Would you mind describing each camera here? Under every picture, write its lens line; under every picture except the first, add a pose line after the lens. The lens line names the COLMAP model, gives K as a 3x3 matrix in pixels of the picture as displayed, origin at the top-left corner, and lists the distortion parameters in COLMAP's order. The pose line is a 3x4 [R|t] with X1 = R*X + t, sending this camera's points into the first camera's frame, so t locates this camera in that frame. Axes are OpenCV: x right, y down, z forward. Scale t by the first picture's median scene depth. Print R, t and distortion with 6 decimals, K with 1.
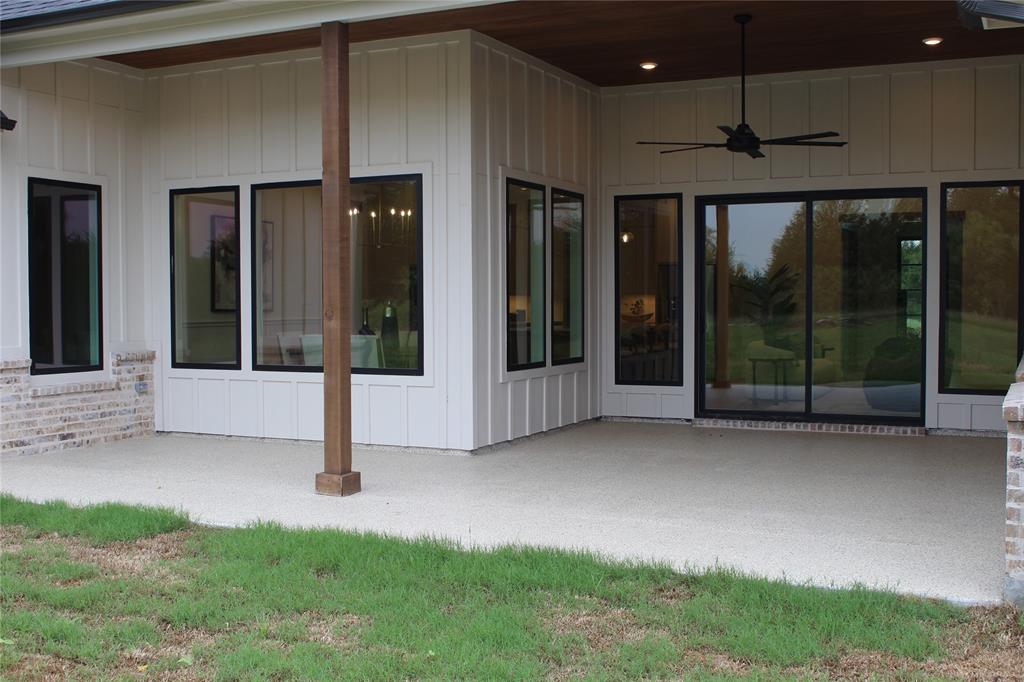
lens RADIAL K [[1158.6, 0, 511.3], [0, 1158.6, 339.0], [0, 0, 1]] dist [-0.054299, 0.000000]
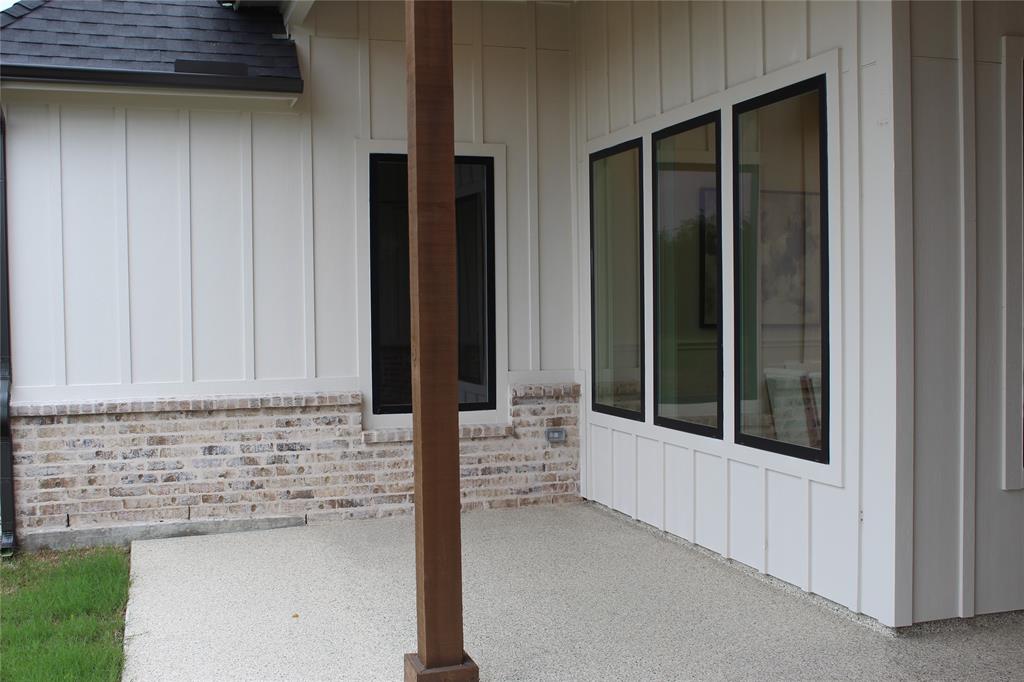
lens RADIAL K [[1158.6, 0, 512.9], [0, 1158.6, 342.4], [0, 0, 1]] dist [-0.054299, 0.000000]
pose [[0.679573, 0.019971, -0.733336, 0.191210], [-0.013483, 0.999801, 0.014734, -0.026488], [0.733484, -0.000125, 0.679707, 0.505904]]
